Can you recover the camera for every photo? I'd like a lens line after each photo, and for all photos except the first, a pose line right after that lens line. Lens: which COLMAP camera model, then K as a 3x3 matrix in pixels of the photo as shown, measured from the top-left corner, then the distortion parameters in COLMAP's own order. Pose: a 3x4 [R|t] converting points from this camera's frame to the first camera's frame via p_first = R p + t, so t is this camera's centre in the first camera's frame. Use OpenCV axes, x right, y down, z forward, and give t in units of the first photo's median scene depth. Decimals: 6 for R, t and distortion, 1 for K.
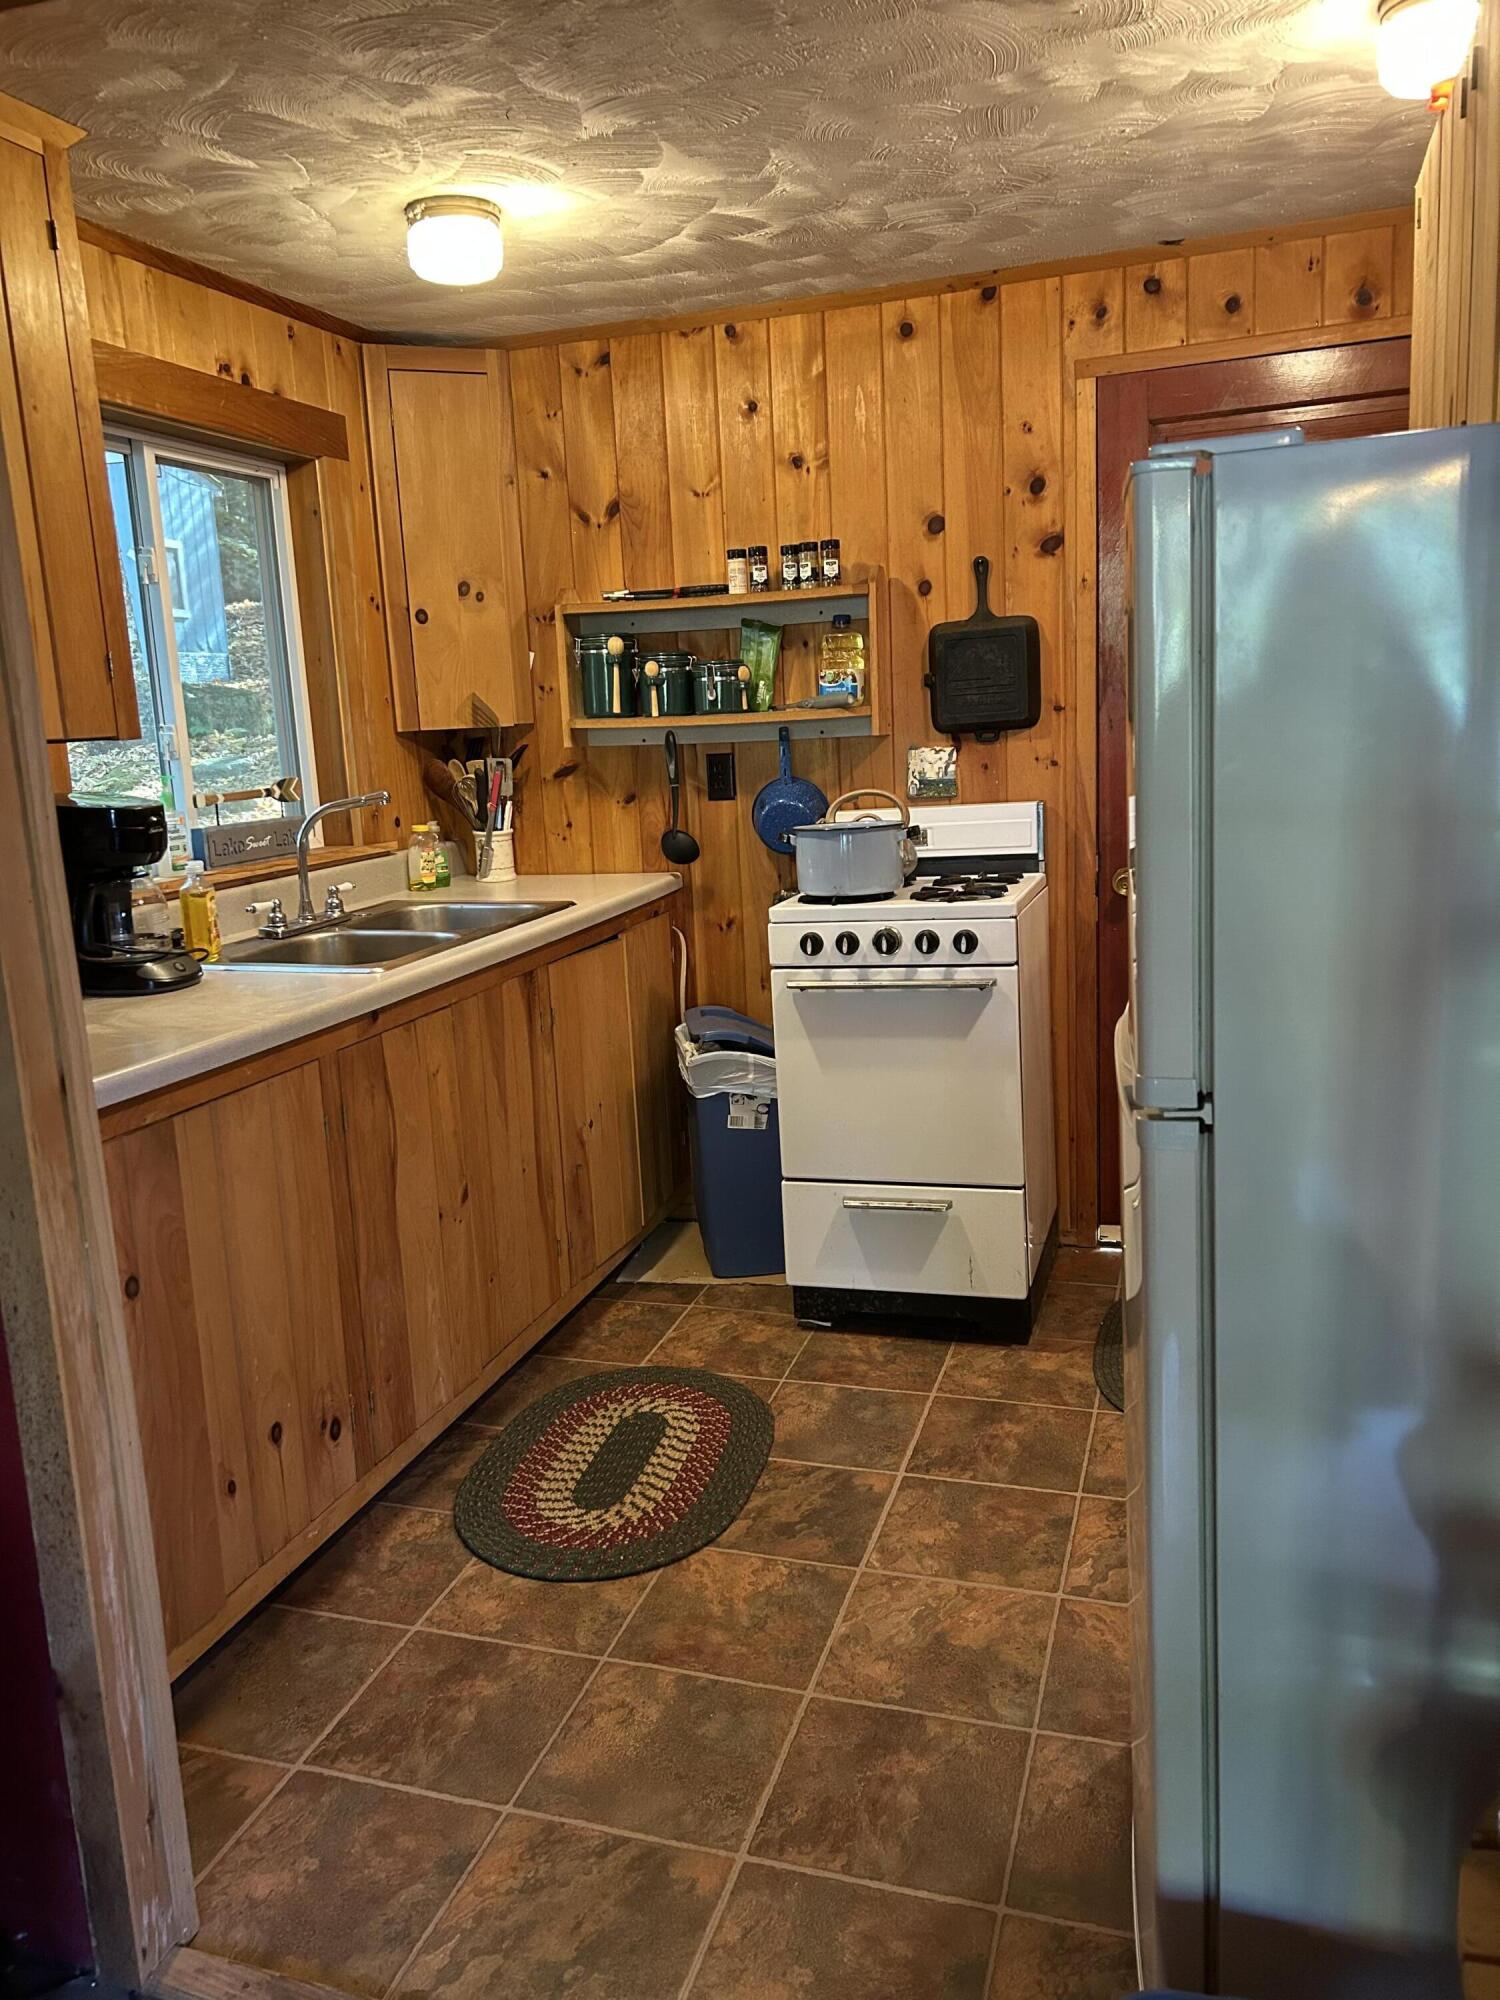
lens RADIAL K [[1510.9, 0, 740.5], [0, 1510.9, 979.5], [0, 0, 1]] dist [0.034380, -0.020088]
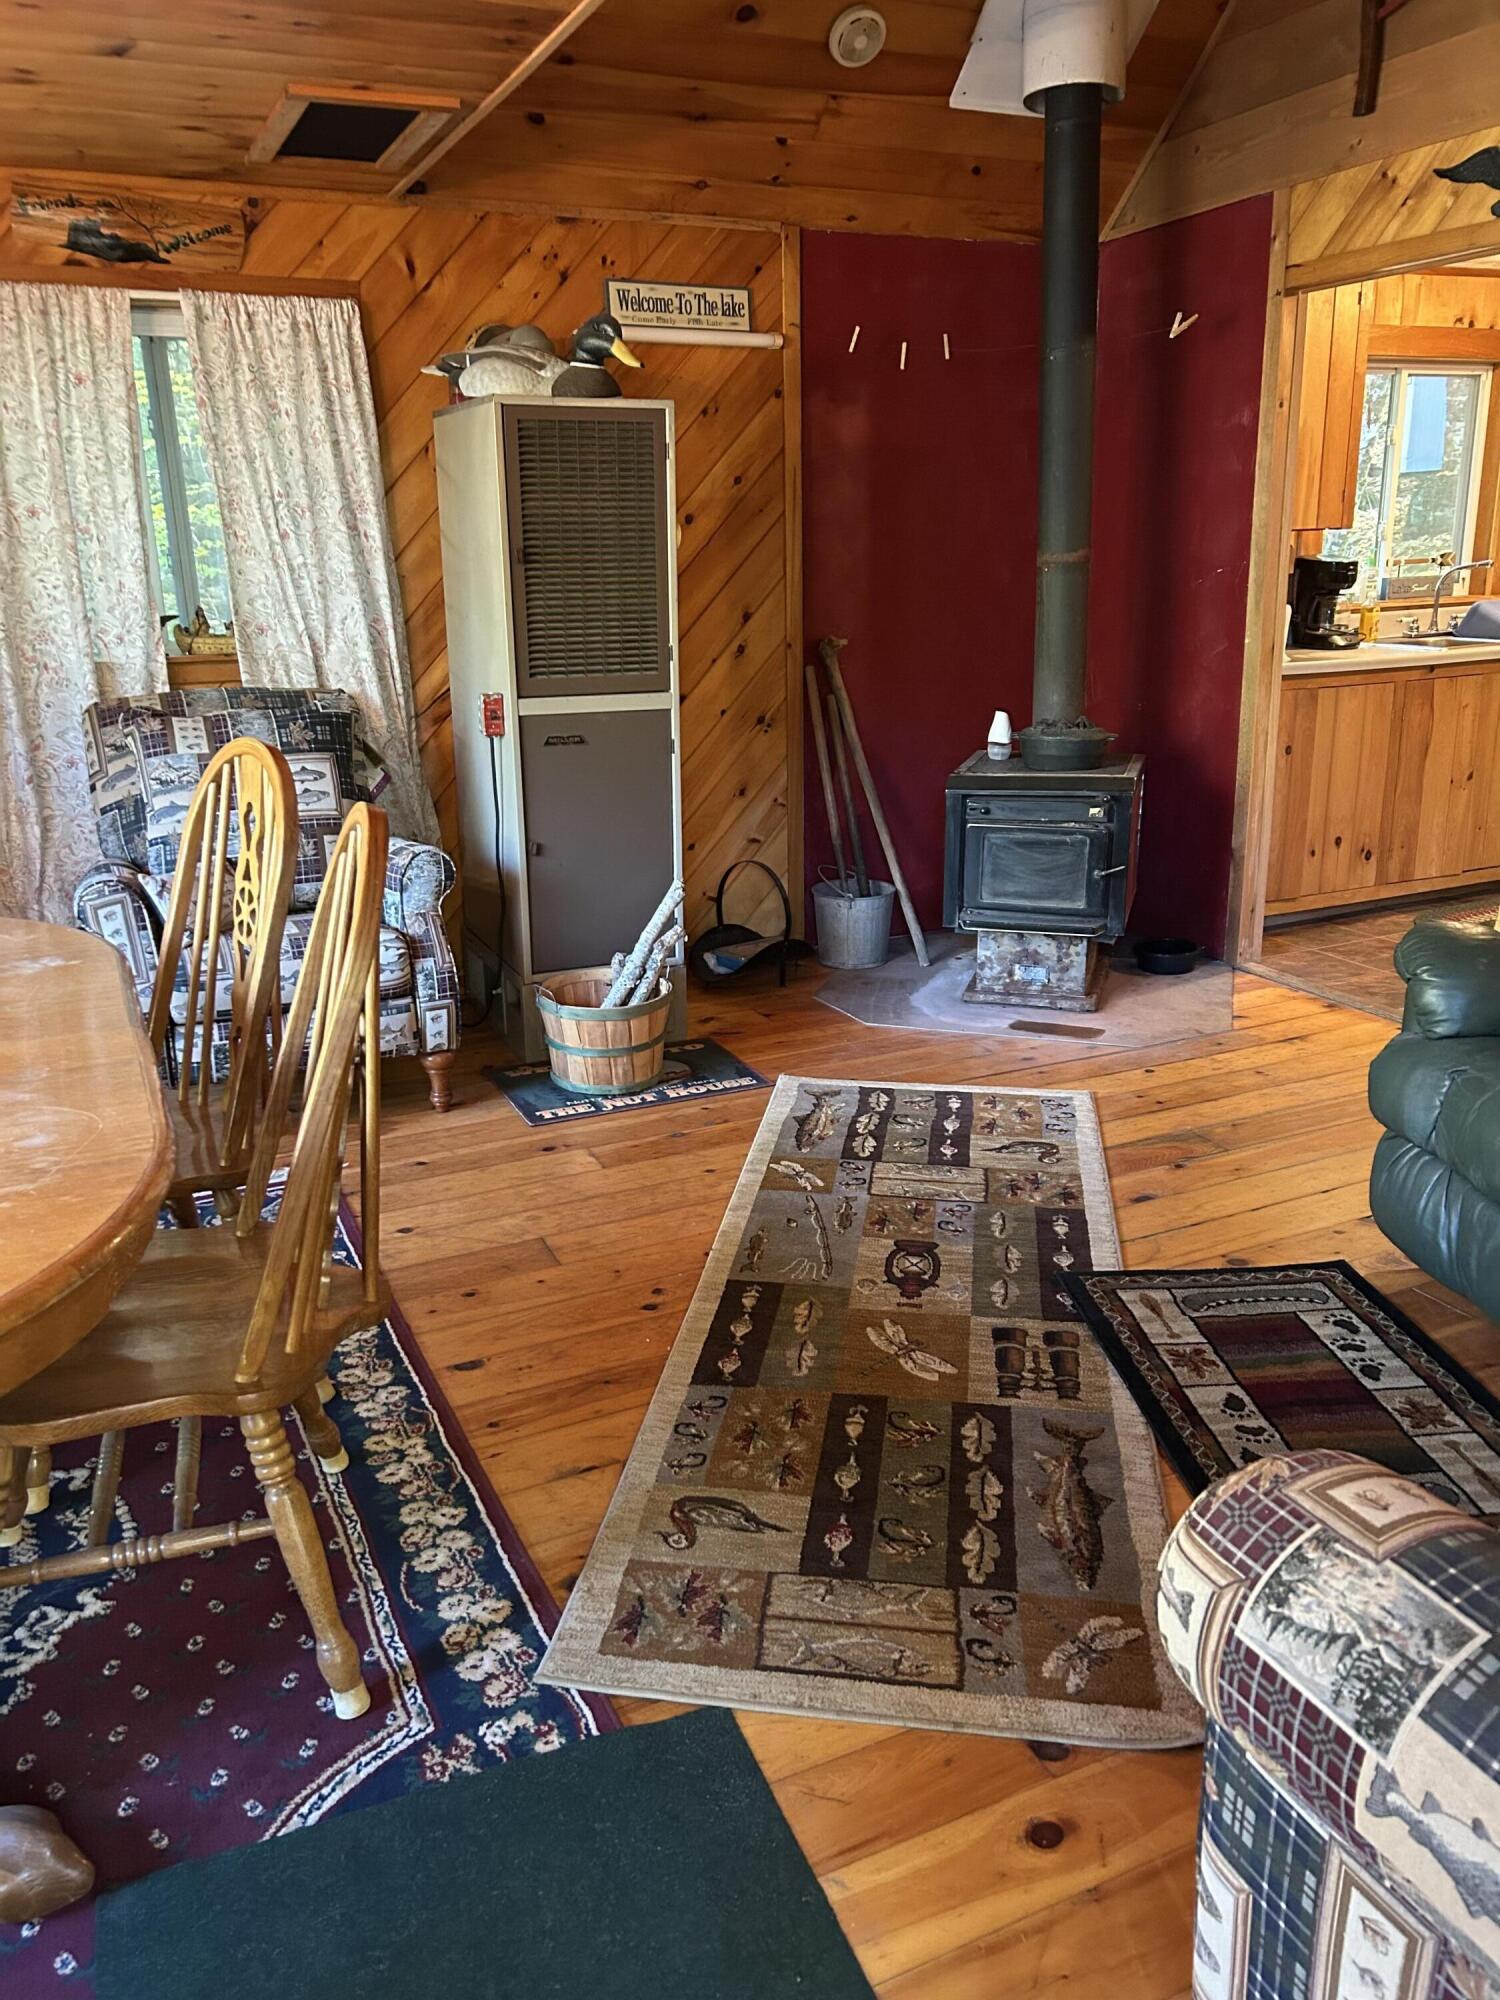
lens RADIAL K [[1510.9, 0, 755.3], [0, 1510.9, 986.0], [0, 0, 1]] dist [0.034380, -0.020088]
pose [[0.687514, 0.234787, -0.687167, 0.638658], [-0.139030, 0.971342, 0.192782, 0.168671], [0.712737, -0.037004, 0.700454, -1.108386]]
